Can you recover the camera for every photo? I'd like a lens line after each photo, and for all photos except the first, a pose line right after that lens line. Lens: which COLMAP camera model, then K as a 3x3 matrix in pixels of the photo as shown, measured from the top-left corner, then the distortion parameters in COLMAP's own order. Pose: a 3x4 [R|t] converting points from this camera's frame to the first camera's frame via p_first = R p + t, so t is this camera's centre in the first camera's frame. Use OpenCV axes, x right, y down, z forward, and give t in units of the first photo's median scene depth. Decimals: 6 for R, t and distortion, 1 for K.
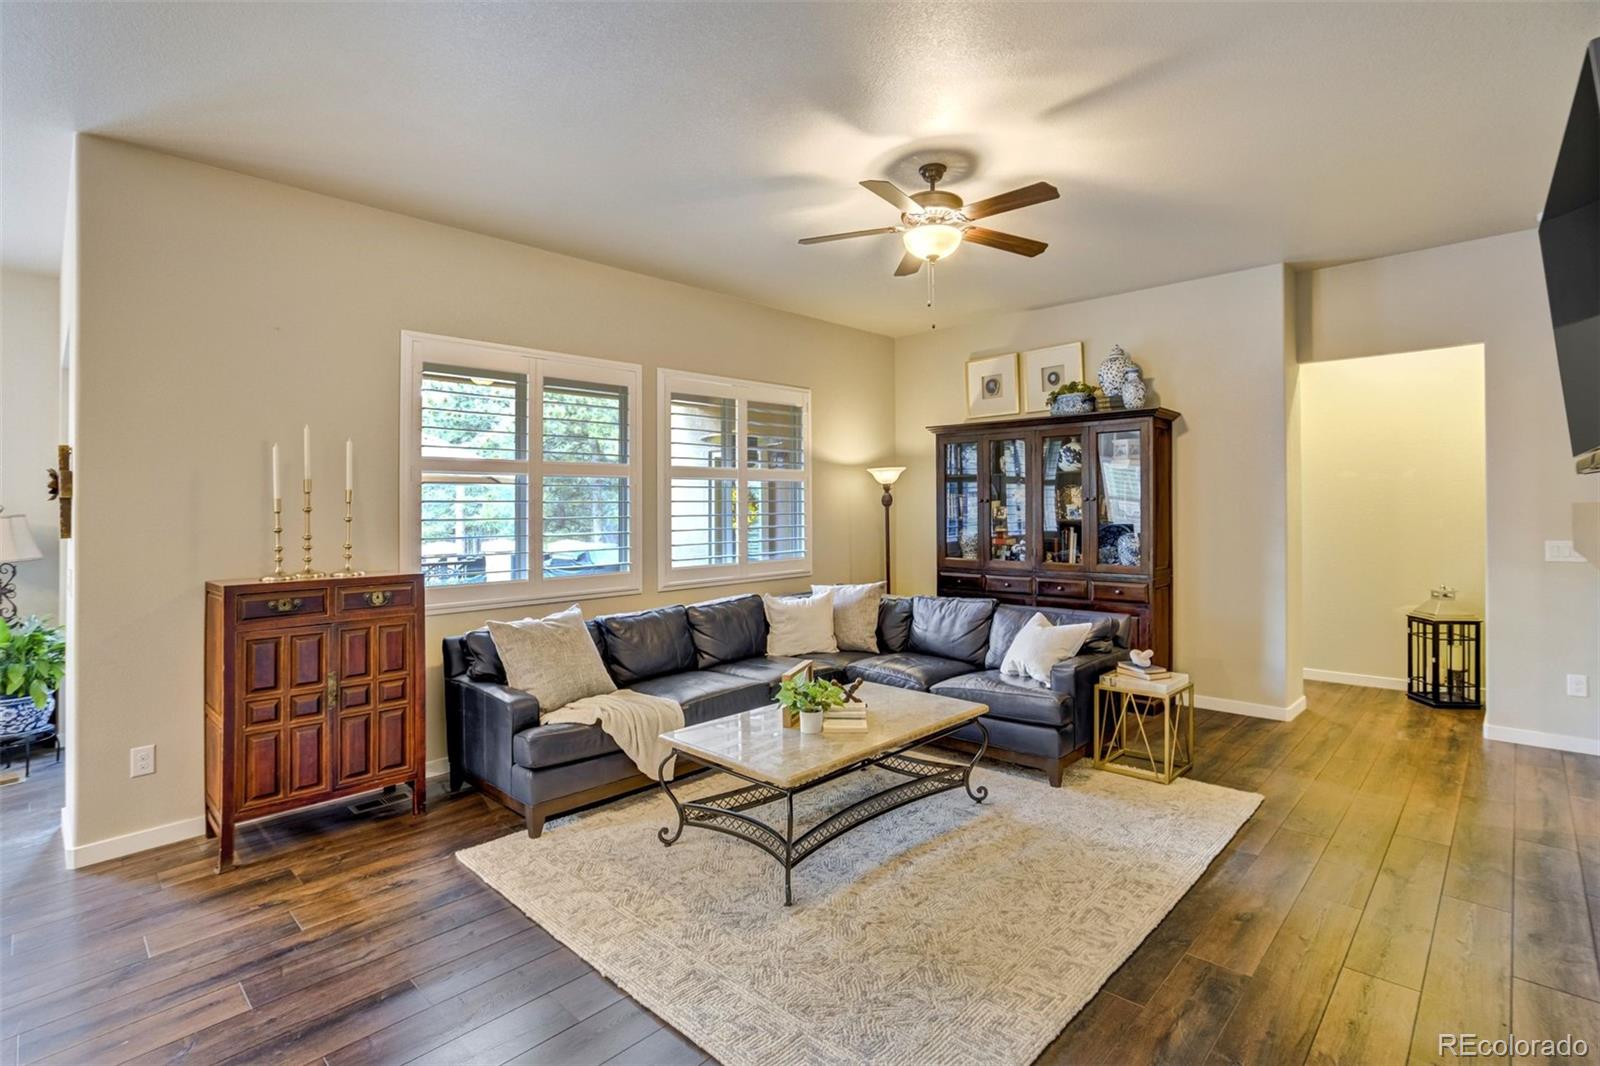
lens RADIAL K [[761.4, 0, 830.8], [0, 761.4, 503.3], [0, 0, 1]] dist [0.000485, -0.000255]
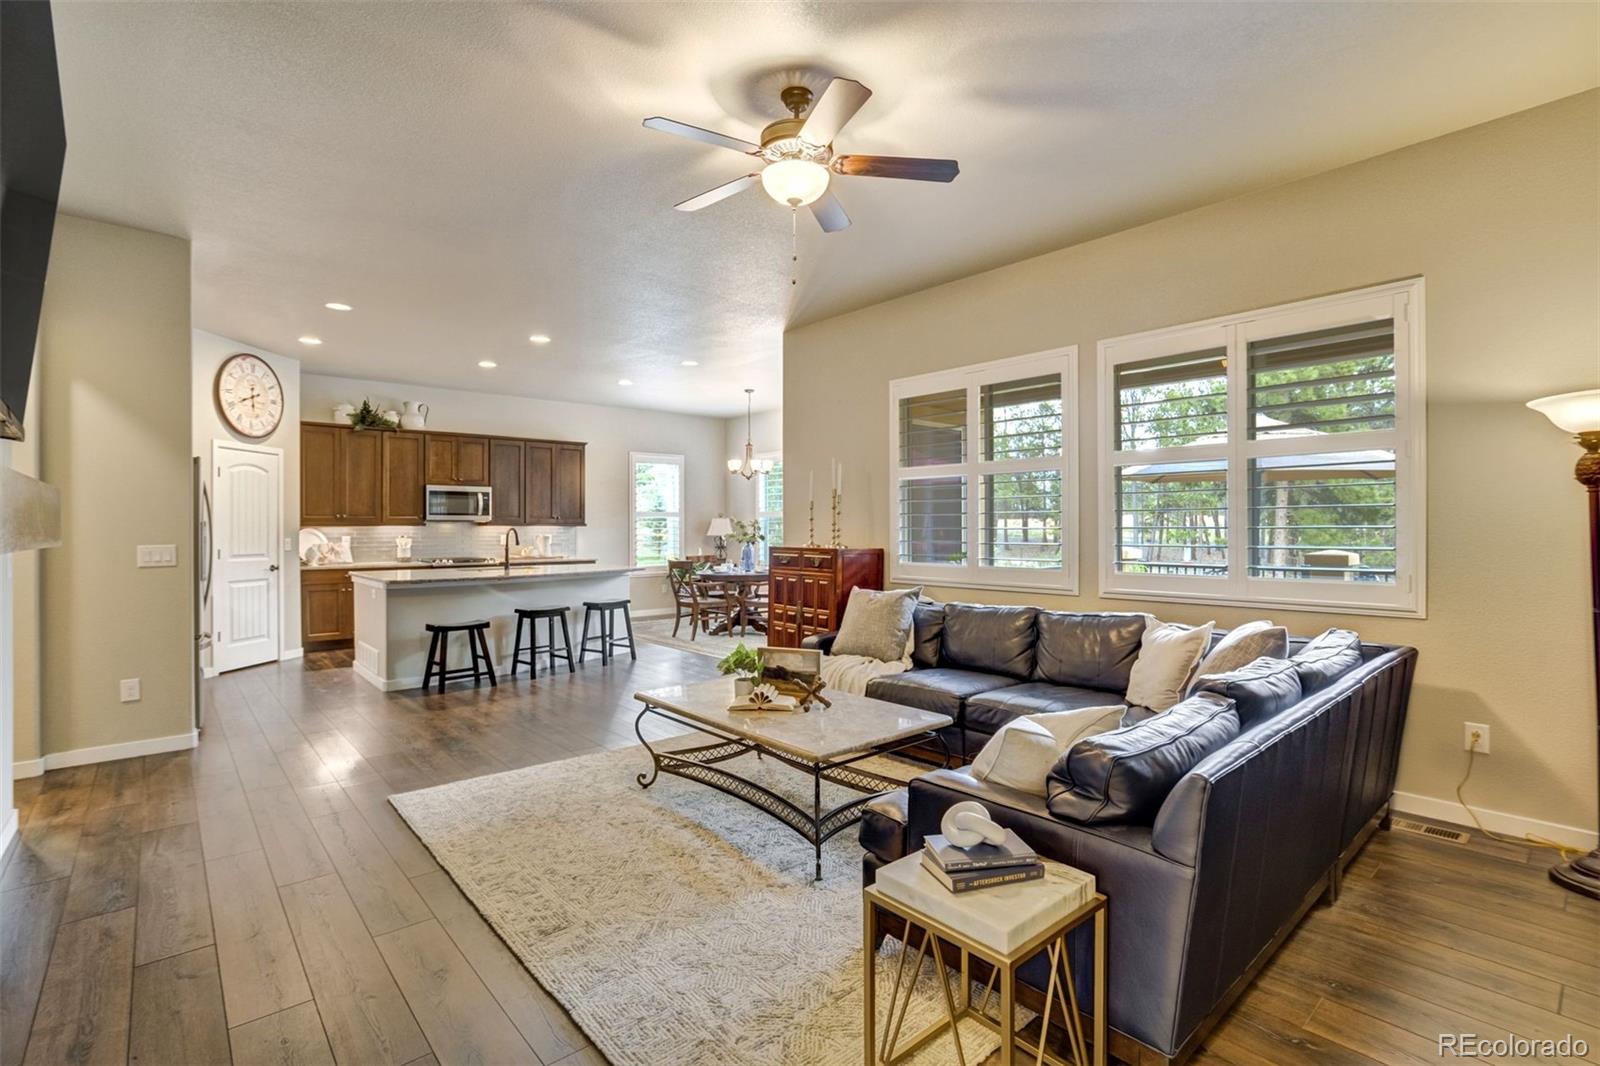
lens RADIAL K [[741.1, 0, 800.0], [0, 741.1, 533.0], [0, 0, 1]] dist [-0.031723, 0.000547]
pose [[-0.107316, 0.017012, -0.994079, 0.660149], [0.011987, 0.999803, 0.015816, 0.023674], [0.994153, -0.010218, -0.107499, 0.759436]]
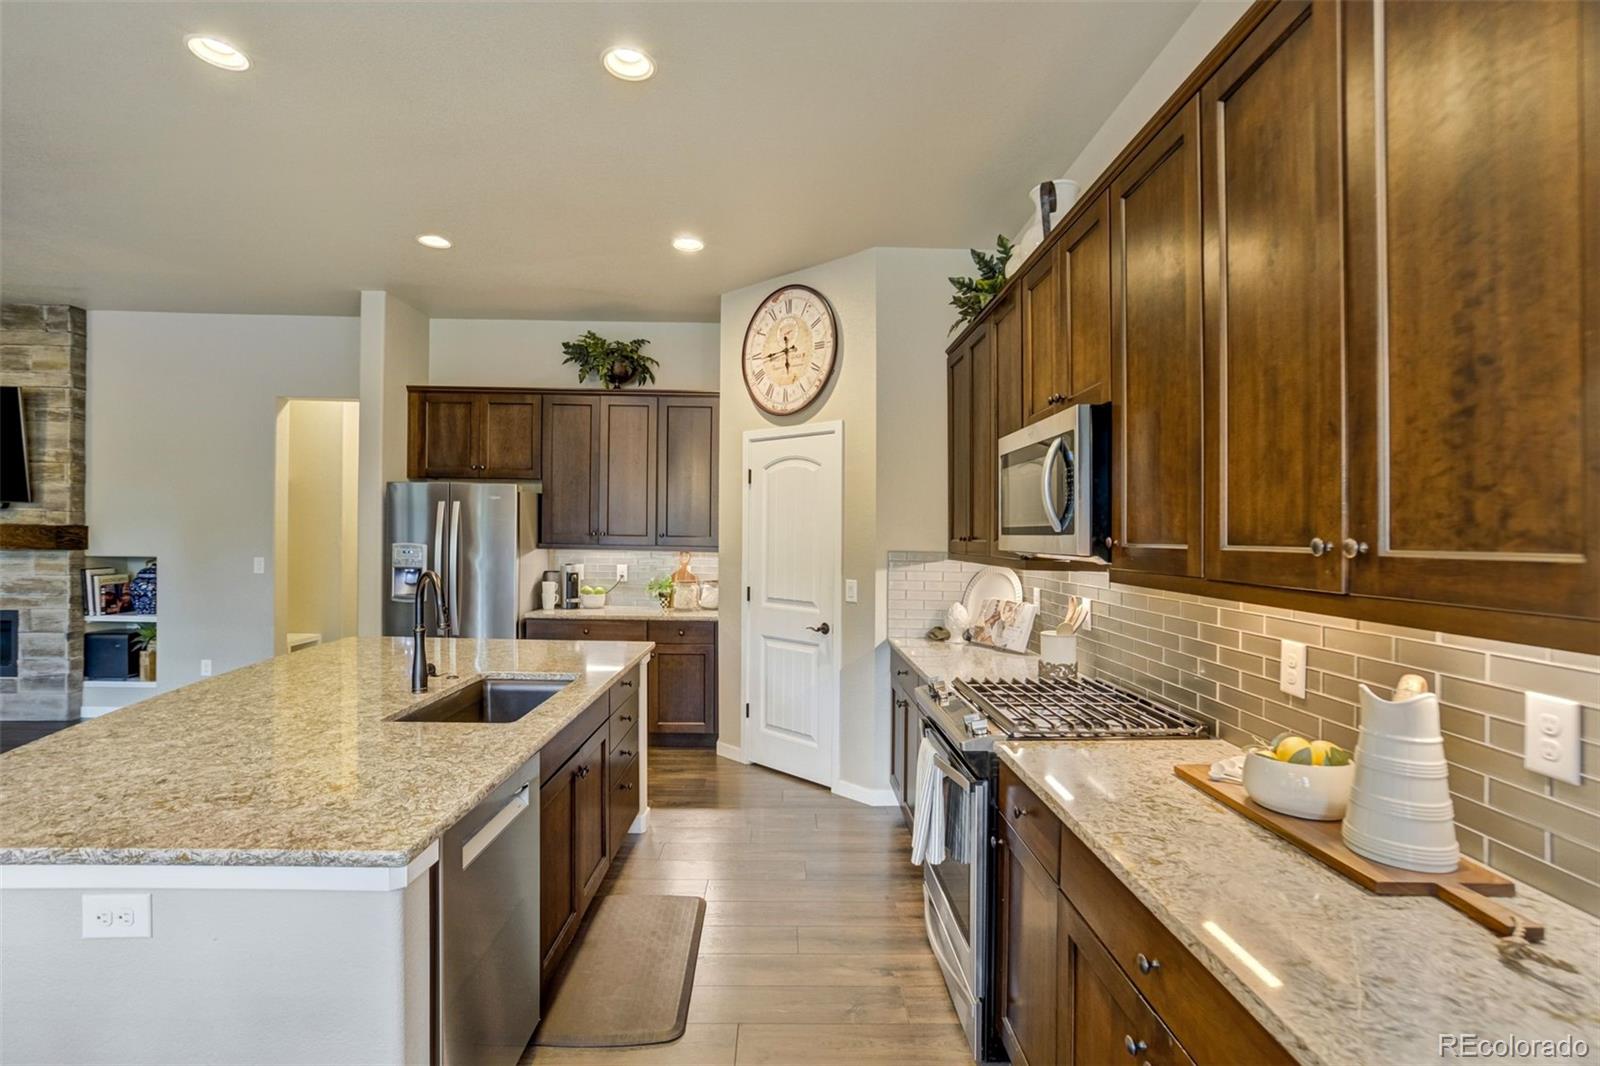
lens RADIAL K [[760.7, 0, 800.0], [0, 760.7, 533.0], [0, 0, 1]] dist [-0.055117, 0.021867]
pose [[-0.687655, 0.002108, 0.726035, -1.167367], [-0.015149, 0.999736, -0.017251, 0.009563], [-0.725880, -0.022861, -0.687442, 0.222604]]
